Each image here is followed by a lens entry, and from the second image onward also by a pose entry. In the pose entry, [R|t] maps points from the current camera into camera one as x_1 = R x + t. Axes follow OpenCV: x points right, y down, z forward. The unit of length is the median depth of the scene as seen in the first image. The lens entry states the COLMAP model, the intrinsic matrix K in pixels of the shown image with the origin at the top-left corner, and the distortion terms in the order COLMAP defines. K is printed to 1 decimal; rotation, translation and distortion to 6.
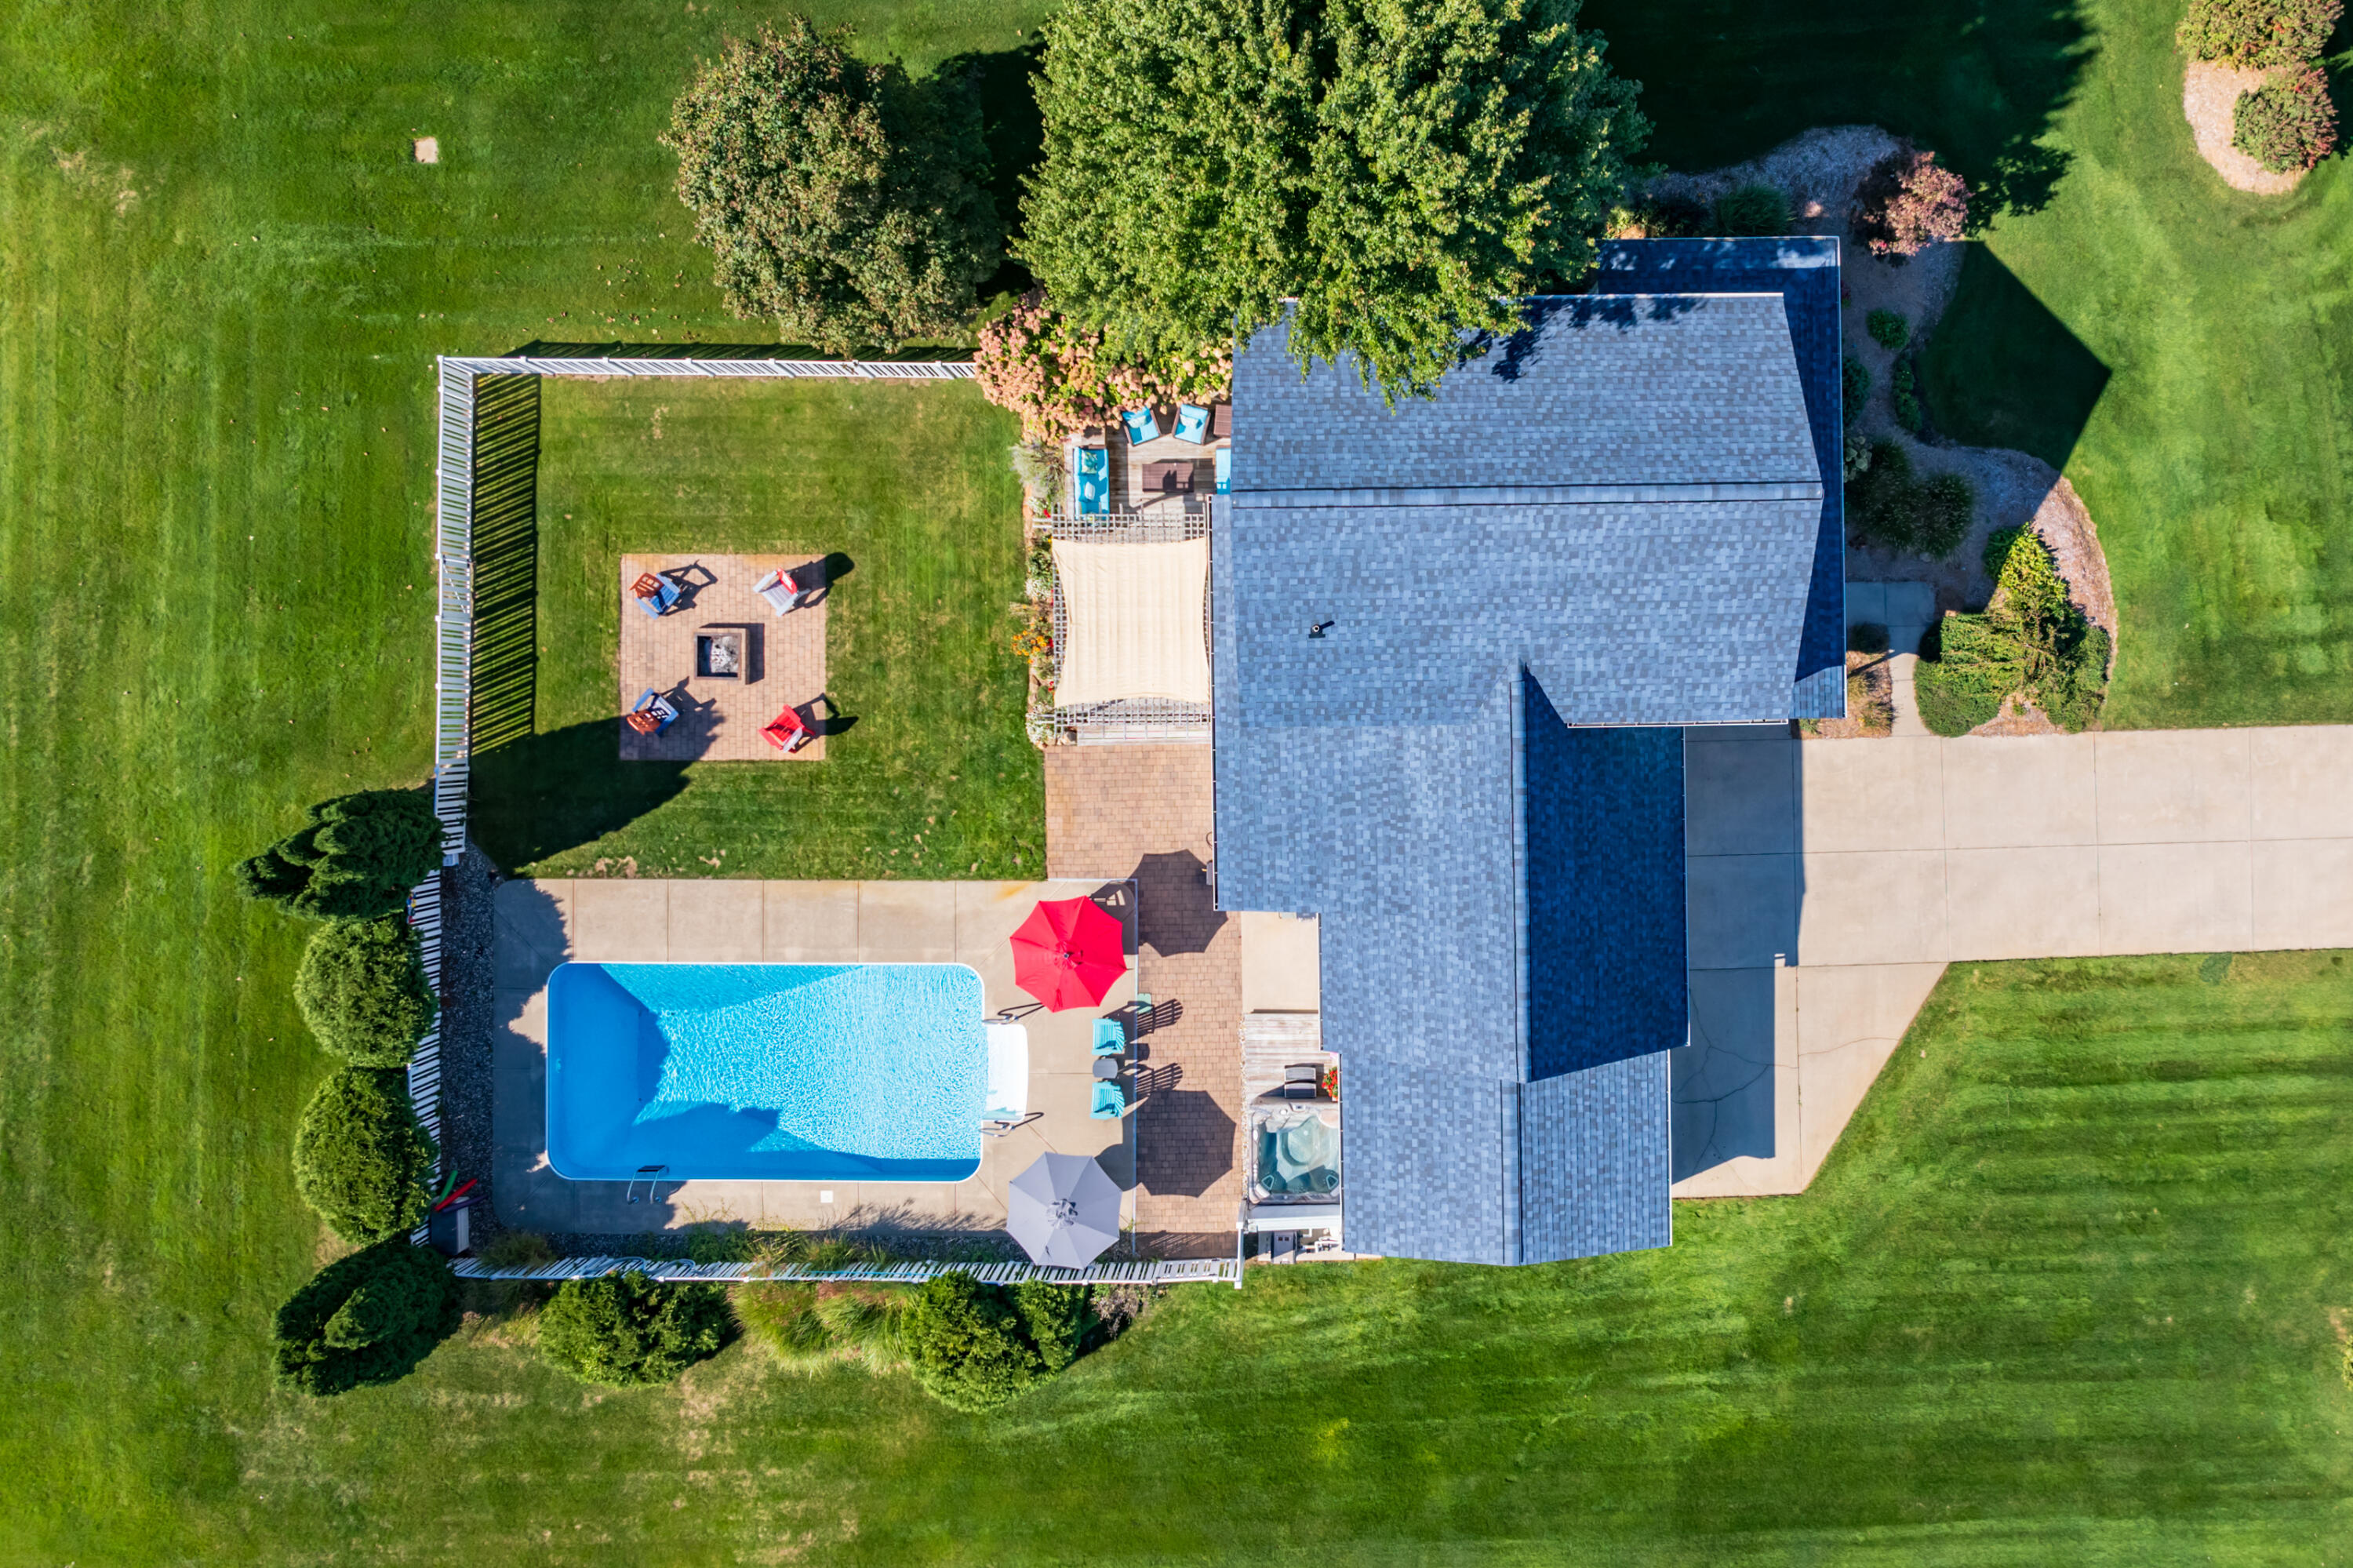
lens RADIAL K [[1864.2, 0, 1329.2], [0, 1864.2, 749.5], [0, 0, 1]] dist [-0.023882, -0.003533]
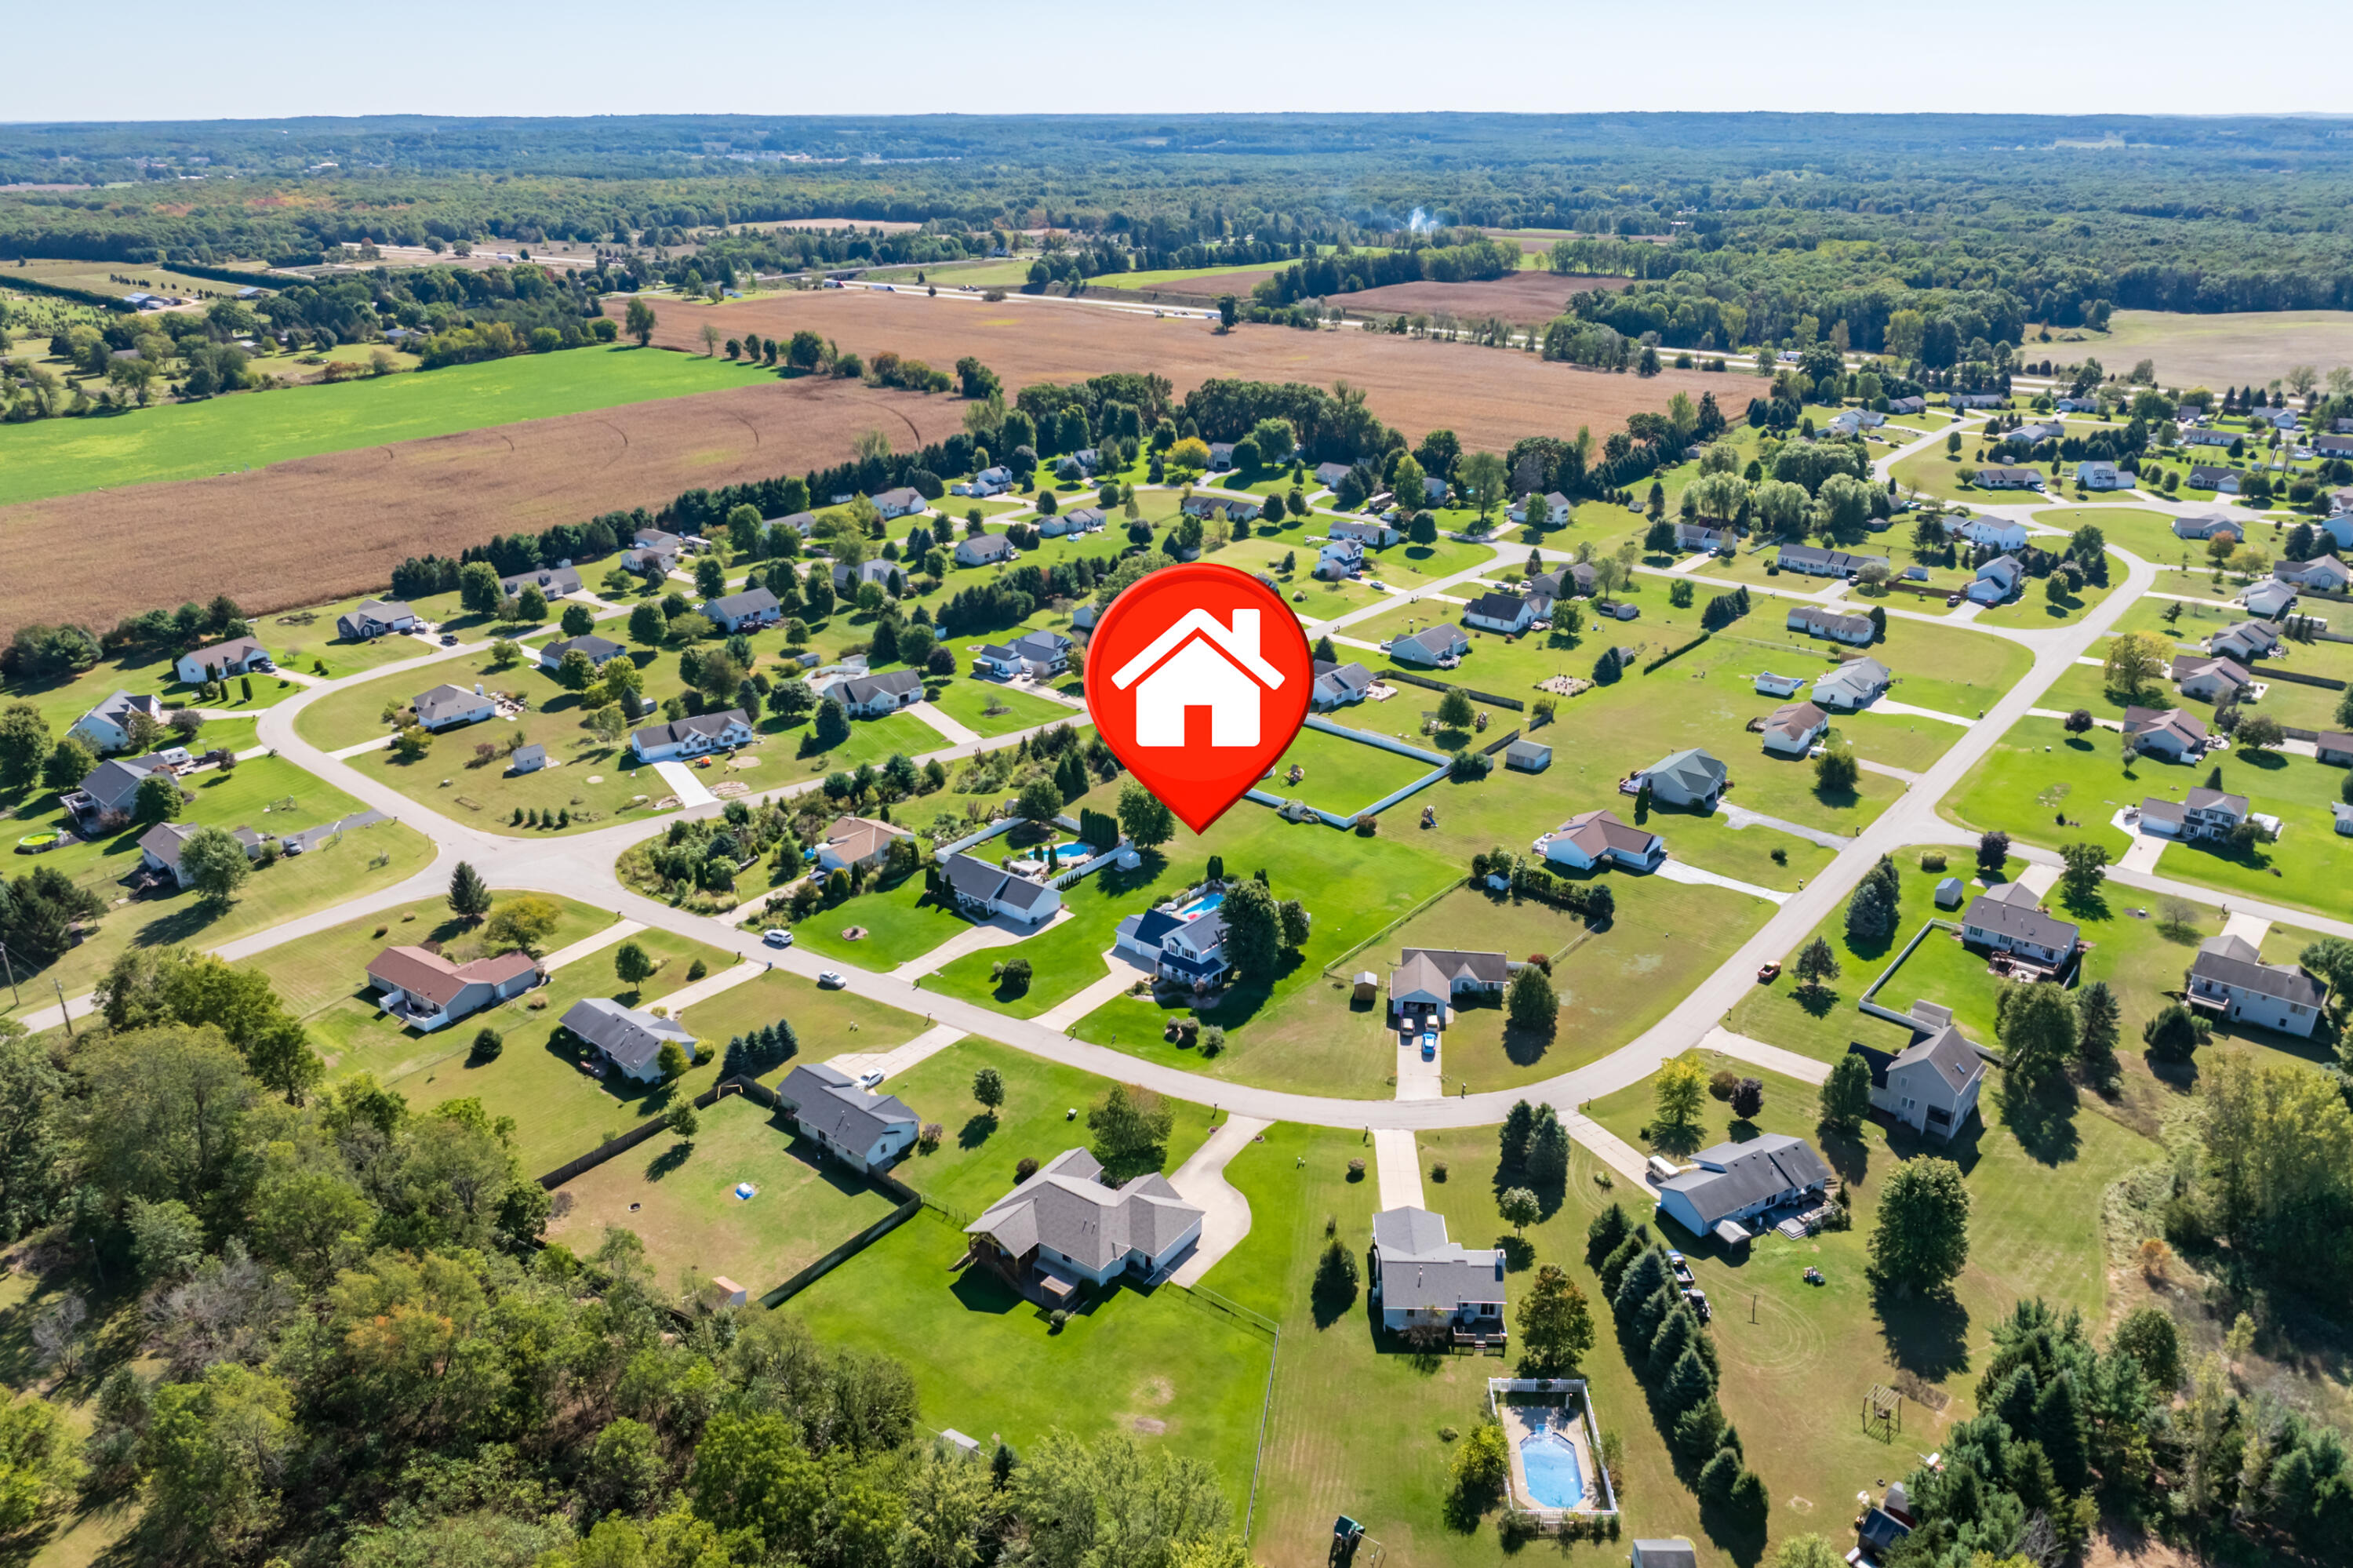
lens RADIAL K [[1652.5, 0, 1183.6], [0, 1652.5, 788.2], [0, 0, 1]] dist [-0.028508, 0.006725]
pose [[-0.640956, 0.294812, -0.708704, 4.266750], [-0.767570, -0.250303, 0.590072, -3.499327], [-0.003431, 0.922190, 0.386722, -1.970966]]
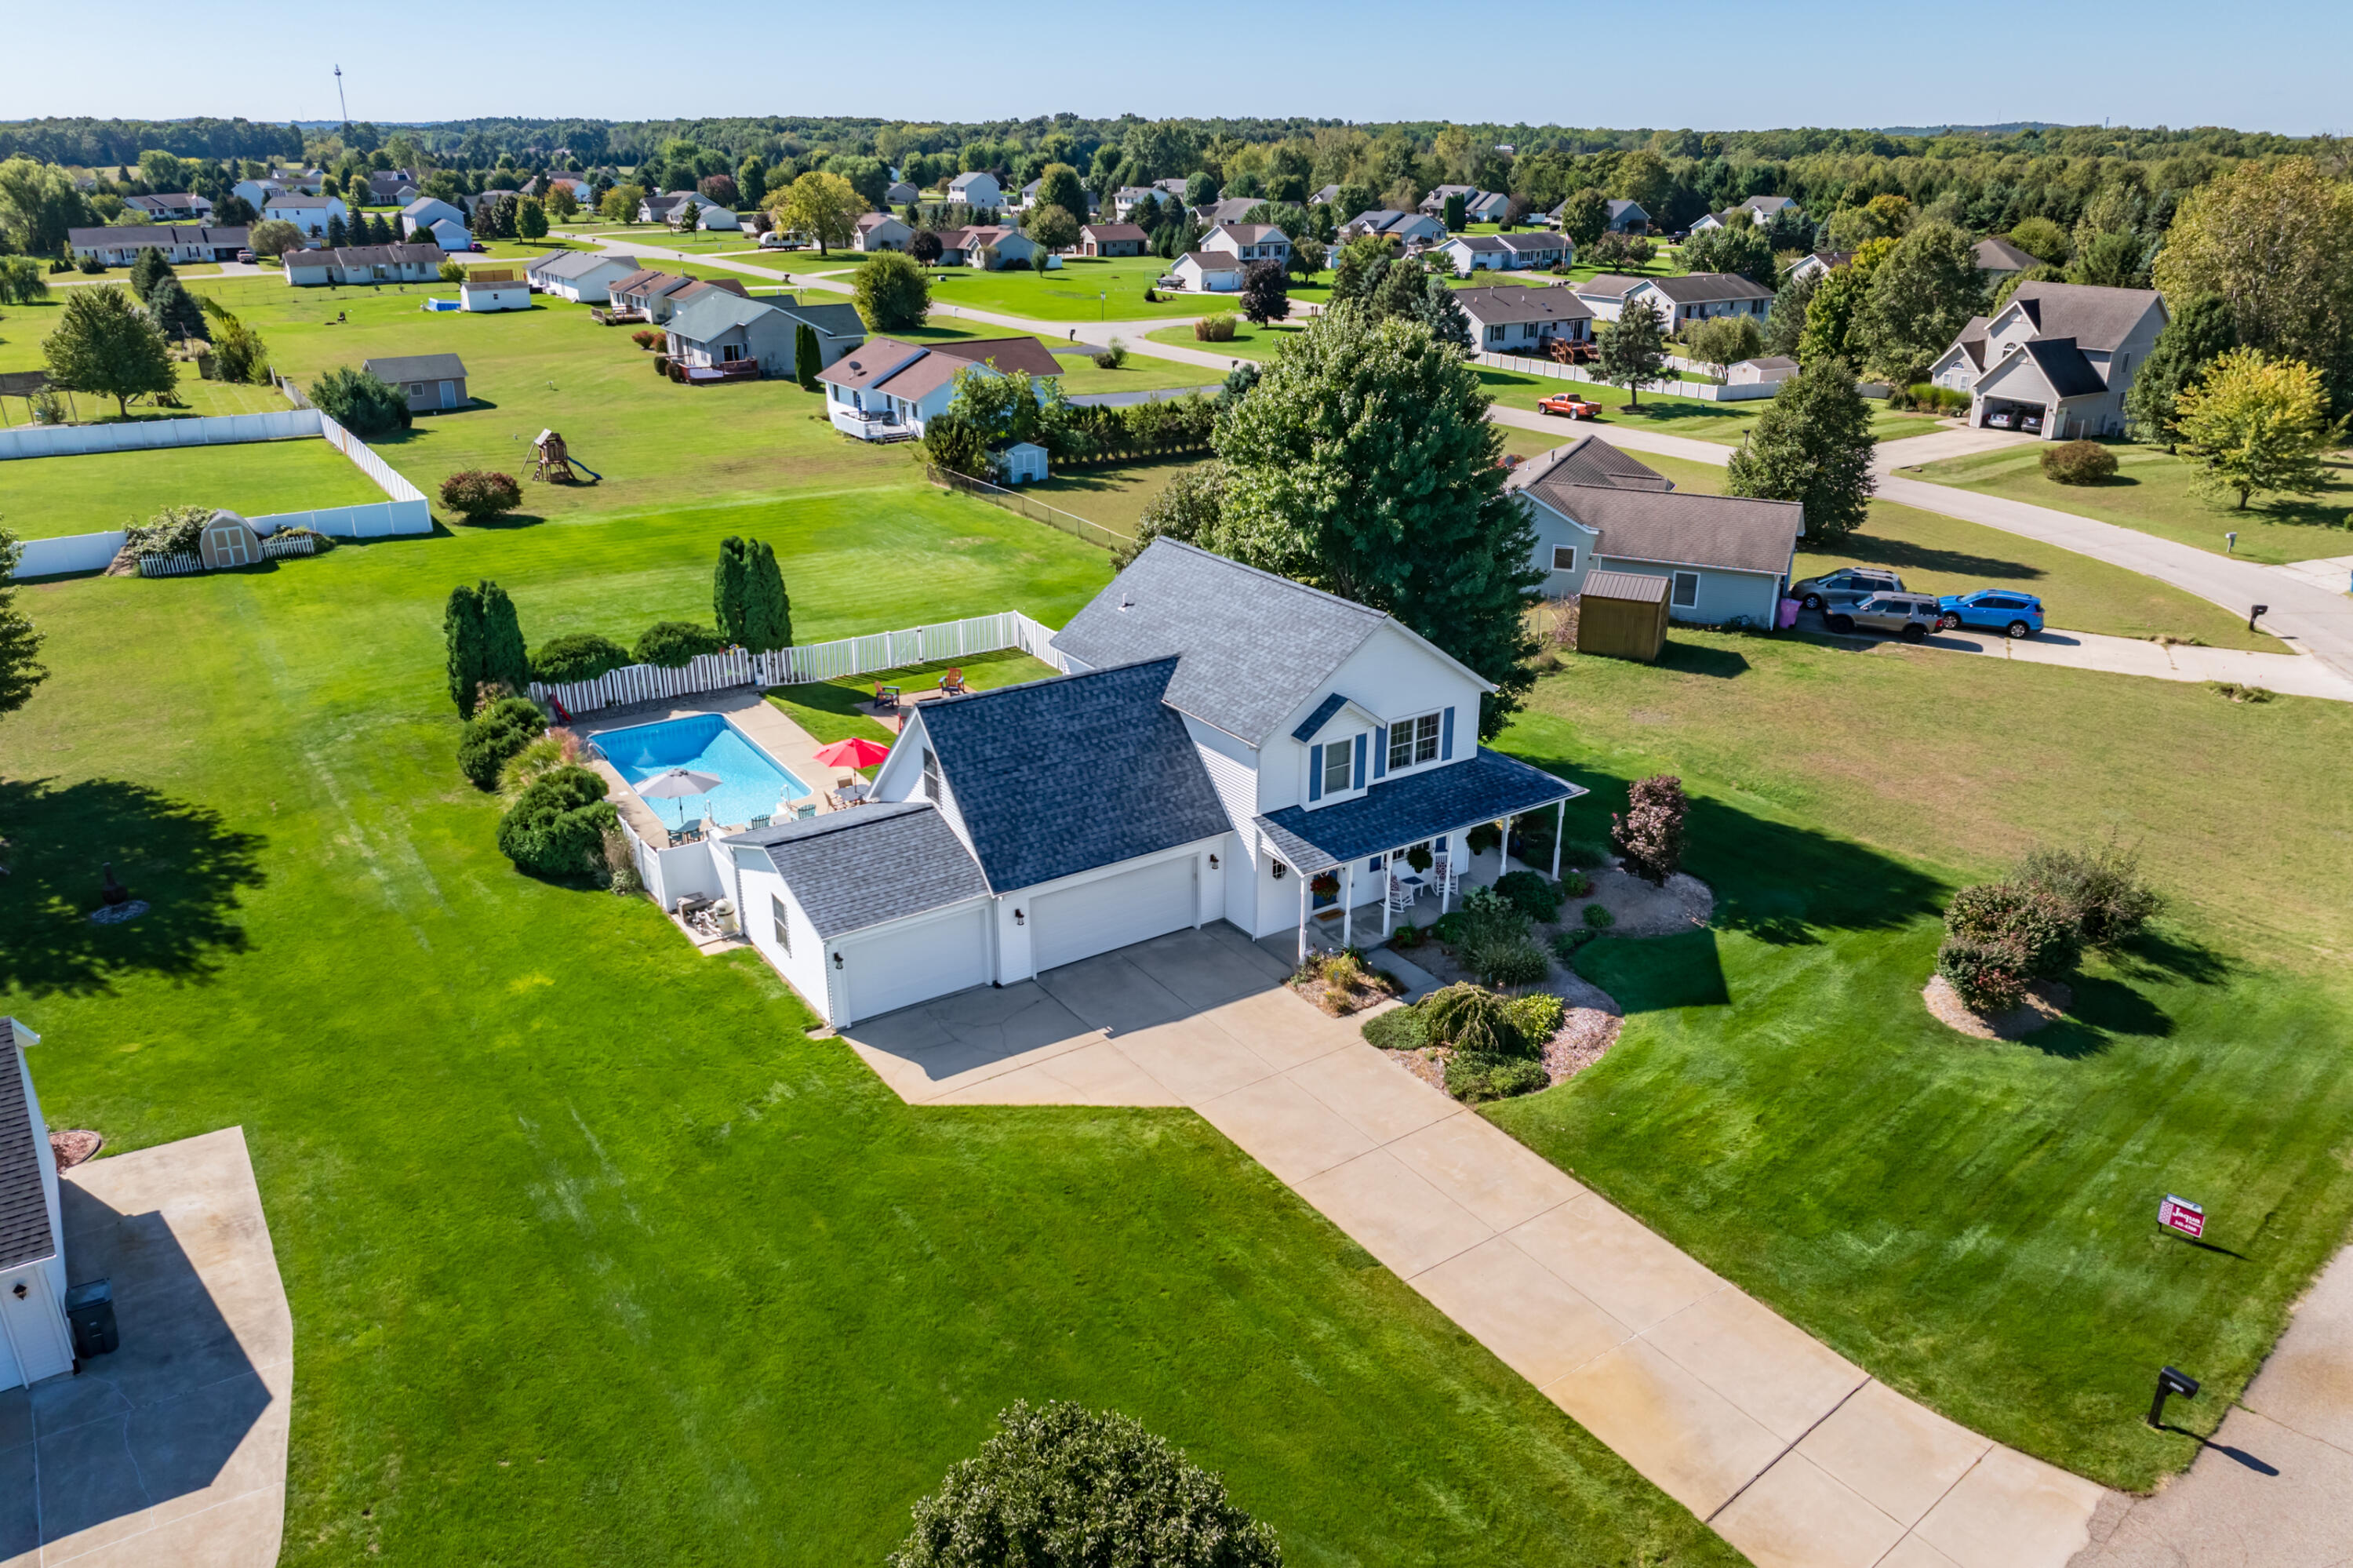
lens RADIAL K [[1652.5, 0, 1183.6], [0, 1652.5, 788.2], [0, 0, 1]] dist [-0.028508, 0.006725]
pose [[0.548597, 0.312445, -0.775512, 0.955284], [-0.836050, 0.196291, -0.512338, 0.530875], [-0.007851, 0.929434, 0.368904, 0.523993]]
